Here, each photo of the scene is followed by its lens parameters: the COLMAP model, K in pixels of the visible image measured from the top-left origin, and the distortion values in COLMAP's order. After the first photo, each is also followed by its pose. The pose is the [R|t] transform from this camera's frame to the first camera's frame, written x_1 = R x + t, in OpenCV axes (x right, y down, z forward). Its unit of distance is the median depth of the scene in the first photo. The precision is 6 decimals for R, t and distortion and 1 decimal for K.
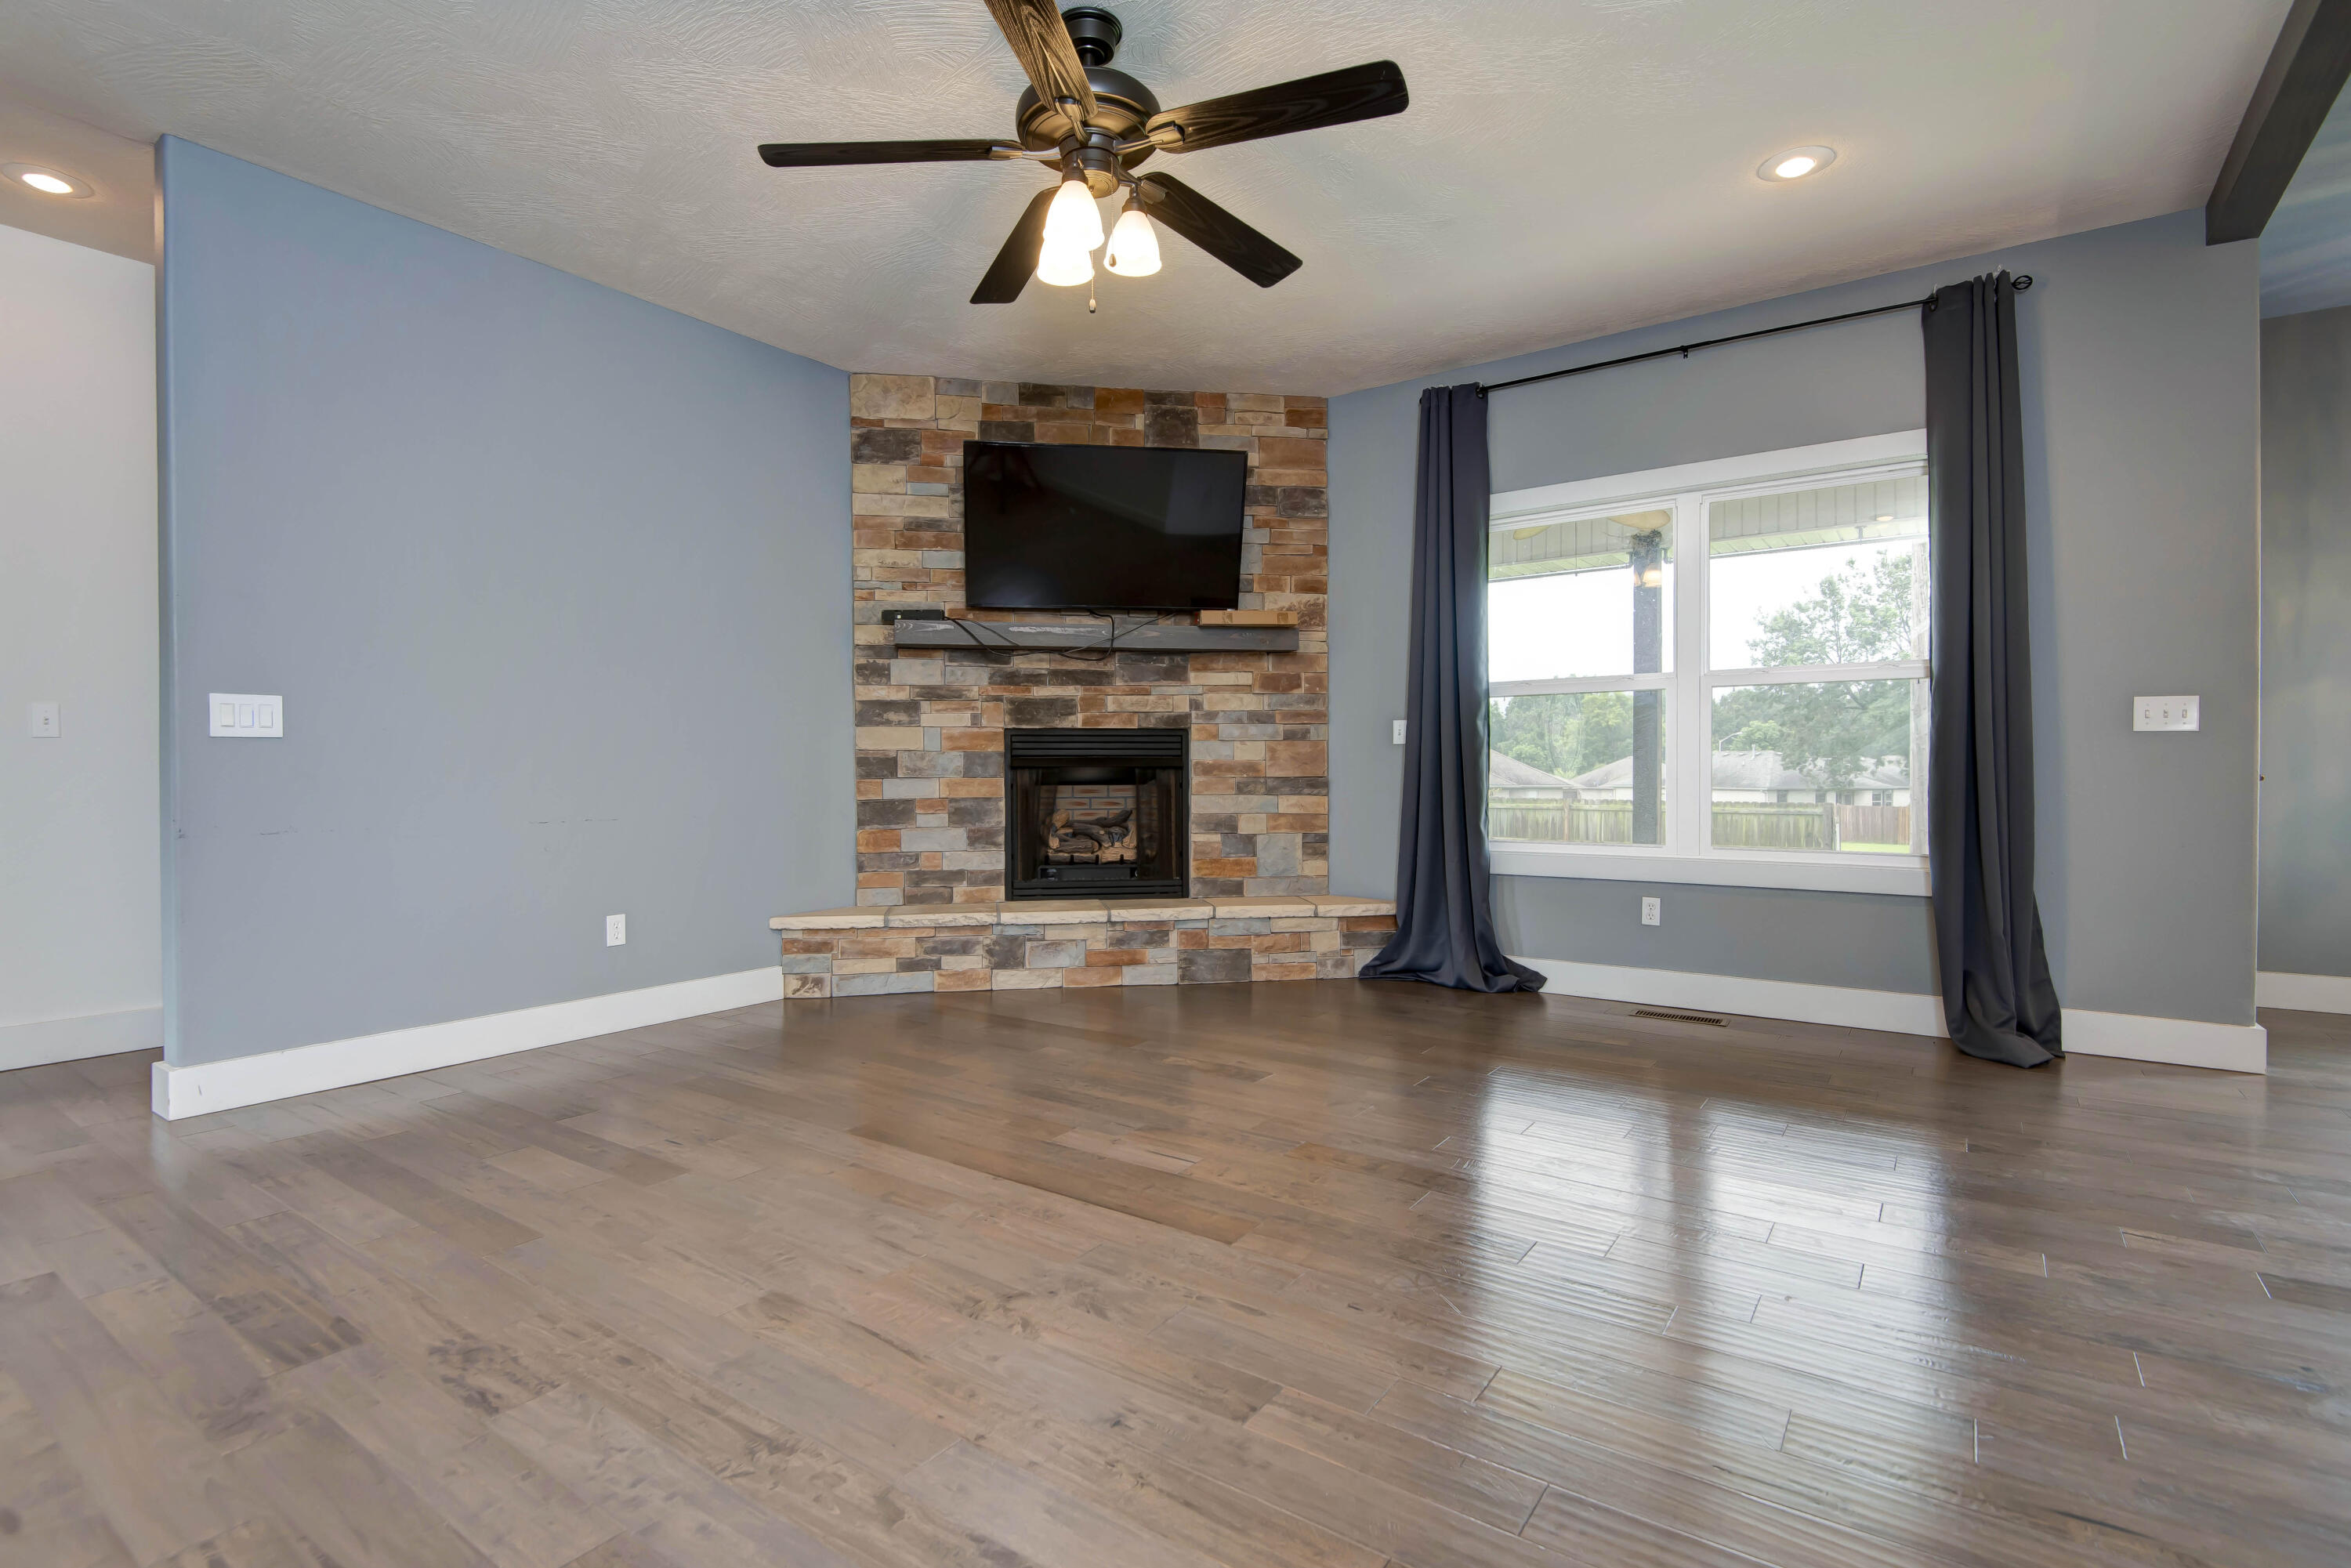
lens RADIAL K [[1108.0, 0, 1175.5], [0, 1108.0, 784.0], [0, 0, 1]] dist [0.014000, -0.000346]
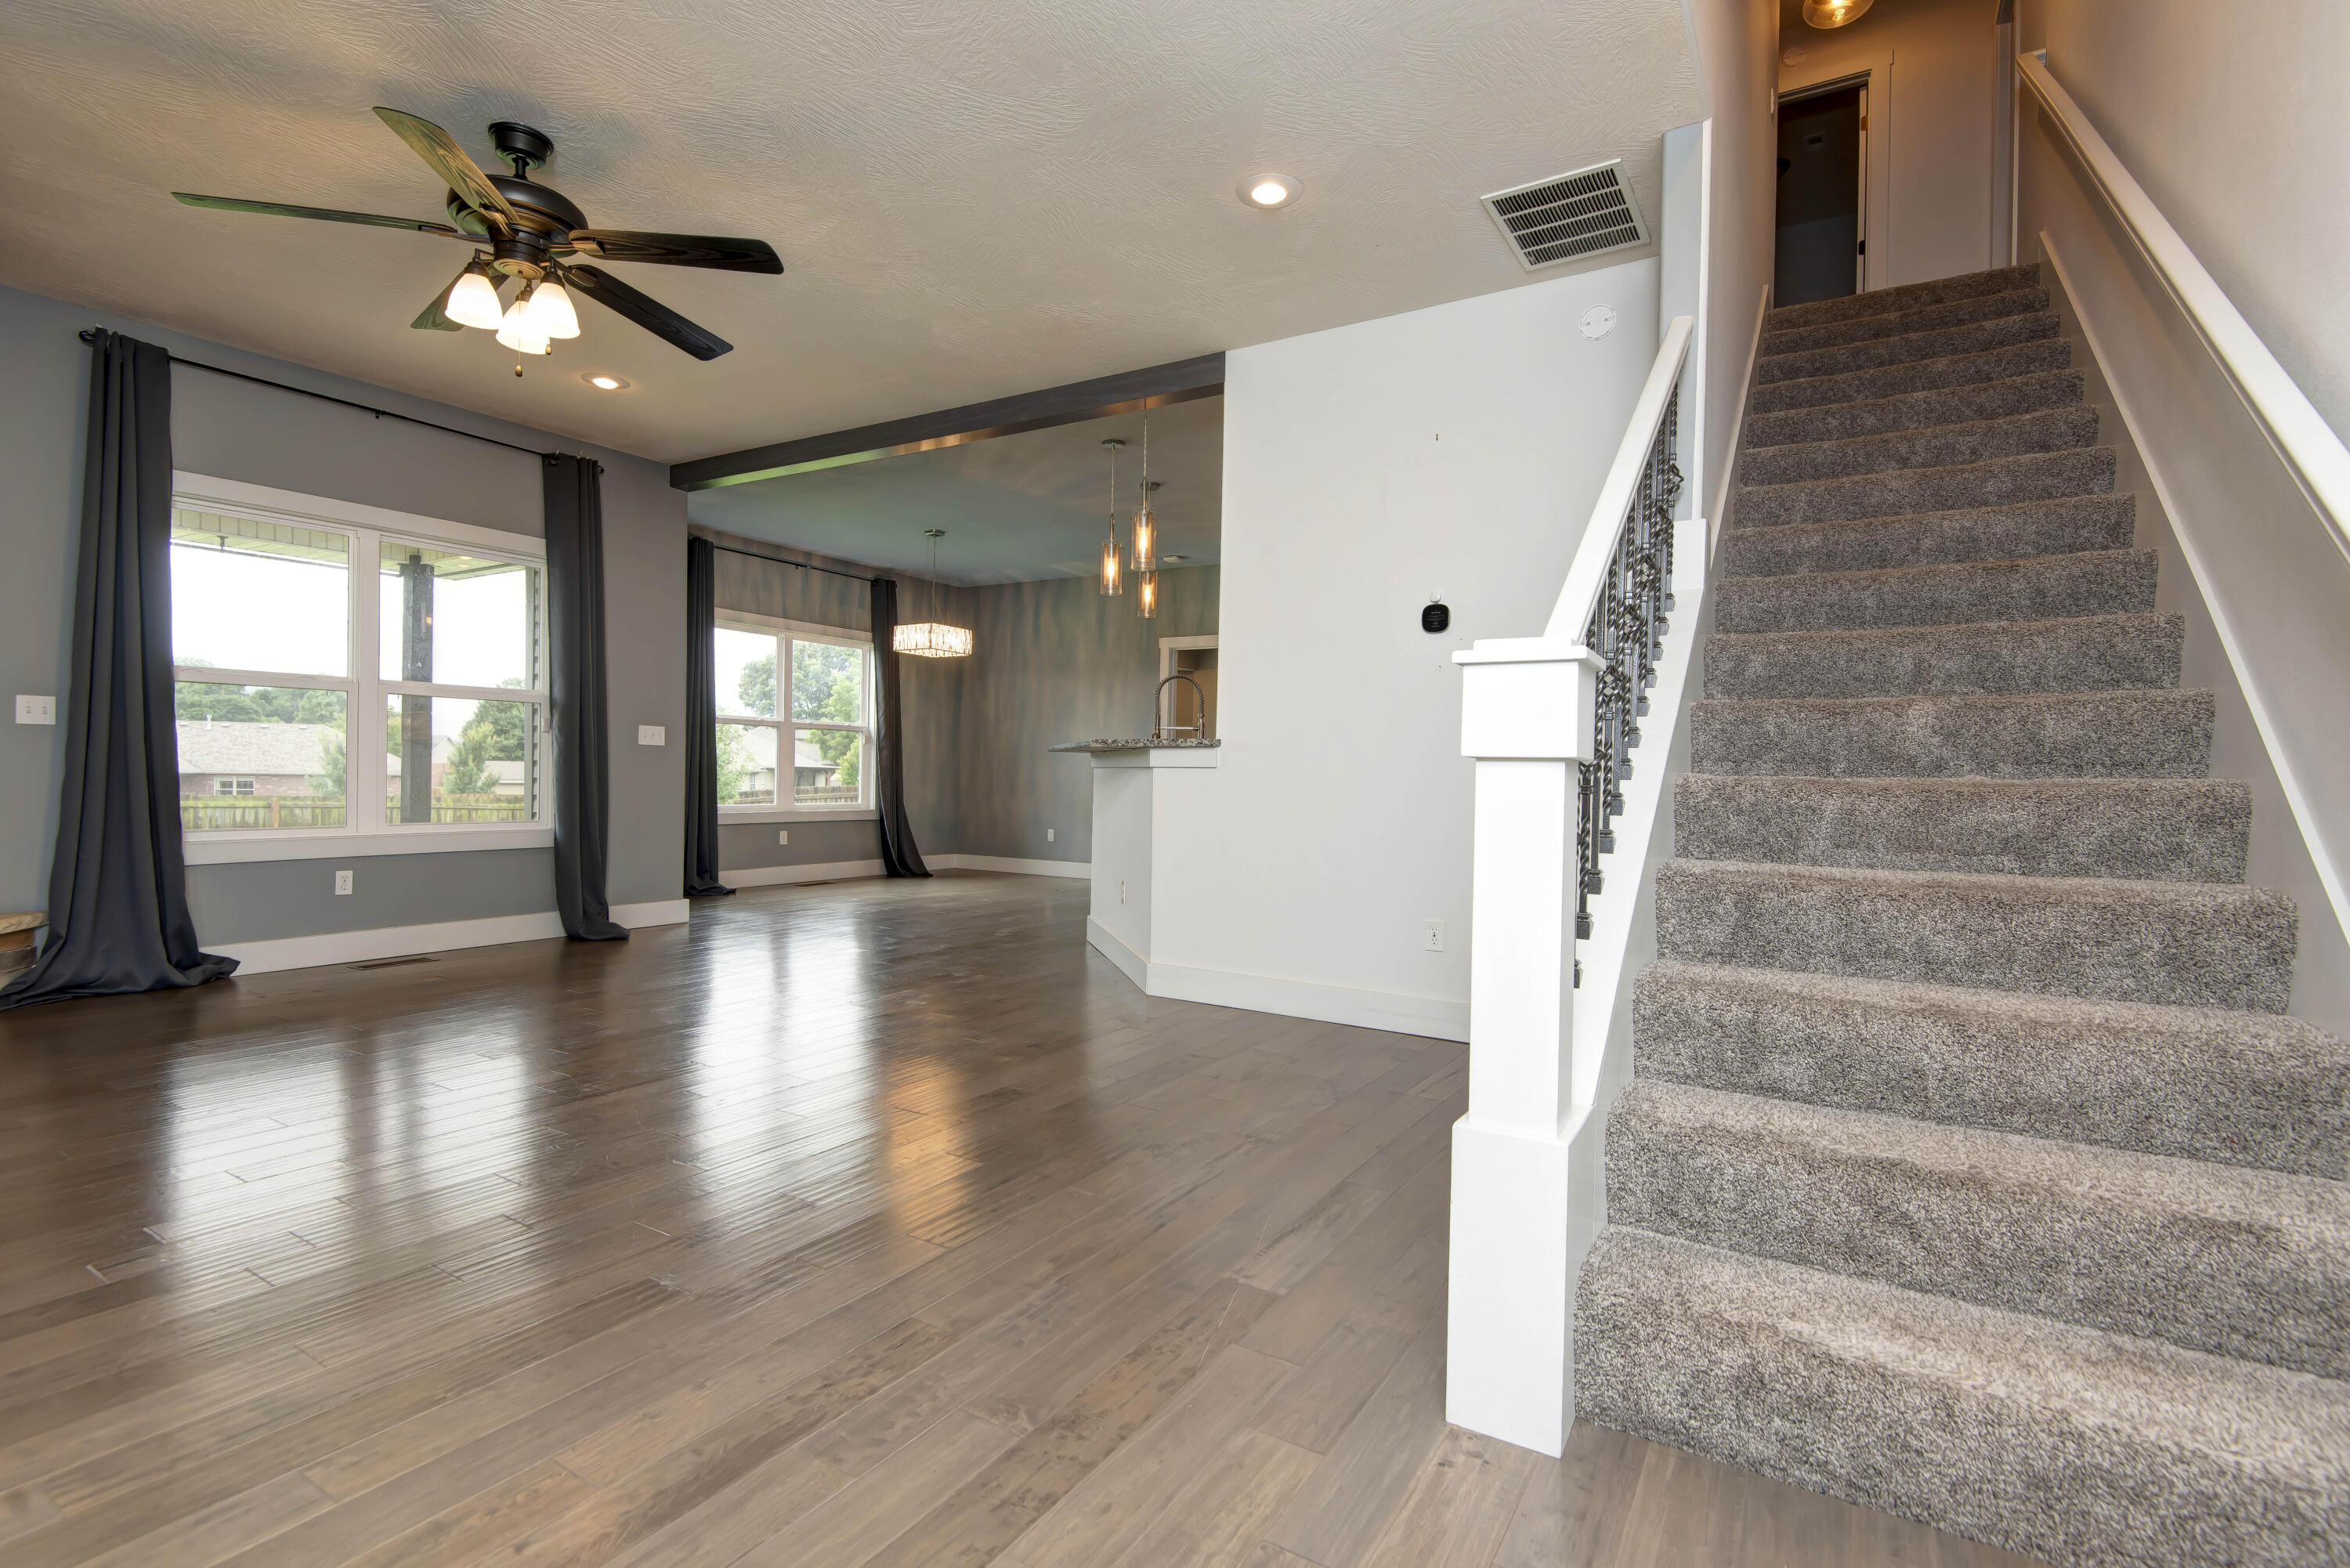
lens RADIAL K [[1127.8, 0, 1103.0], [0, 1127.8, 792.8], [0, 0, 1]] dist [0.025019, -0.018556]
pose [[-0.025199, -0.015600, 0.999561, -0.677039], [-0.002010, 0.999877, 0.015554, 0.001116], [-0.999680, -0.001617, -0.025227, 0.213493]]
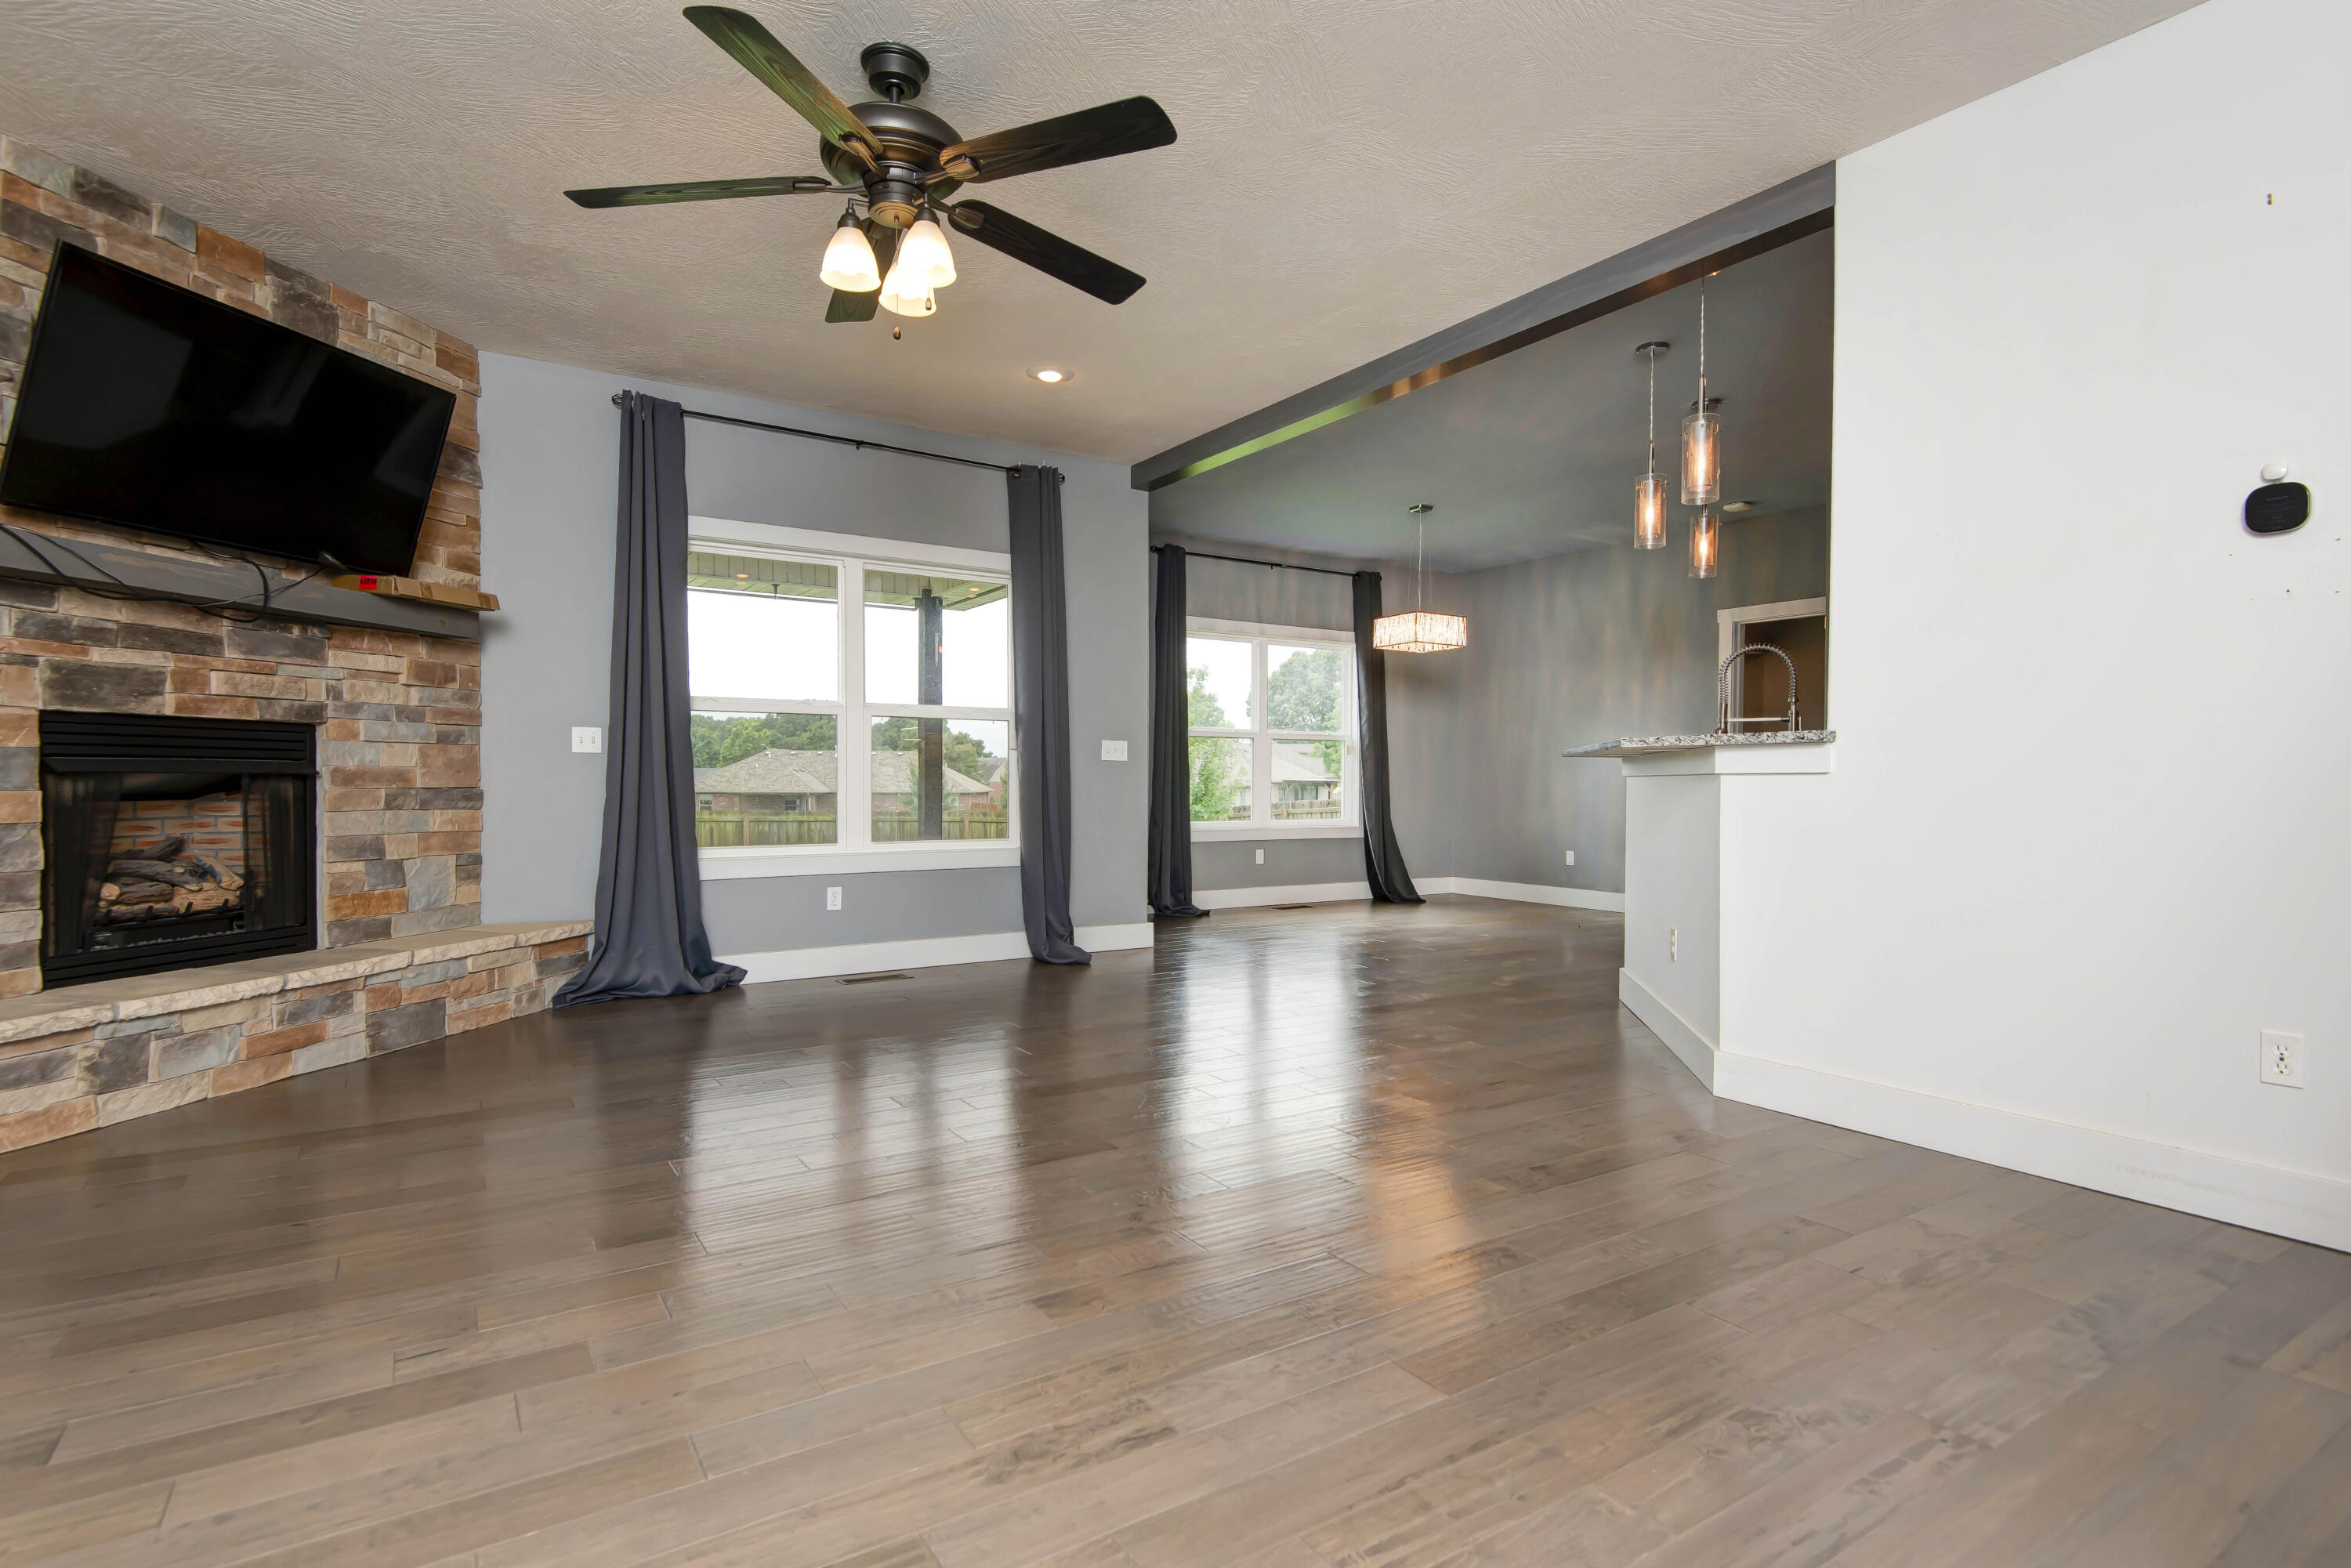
lens RADIAL K [[1128.3, 0, 1103.5], [0, 1128.3, 792.8], [0, 0, 1]] dist [0.025019, -0.018556]
pose [[0.403845, -0.006006, 0.914808, -0.500225], [0.009613, 0.999951, 0.002321, 0.000122], [-0.914777, 0.007856, 0.403883, 0.210464]]
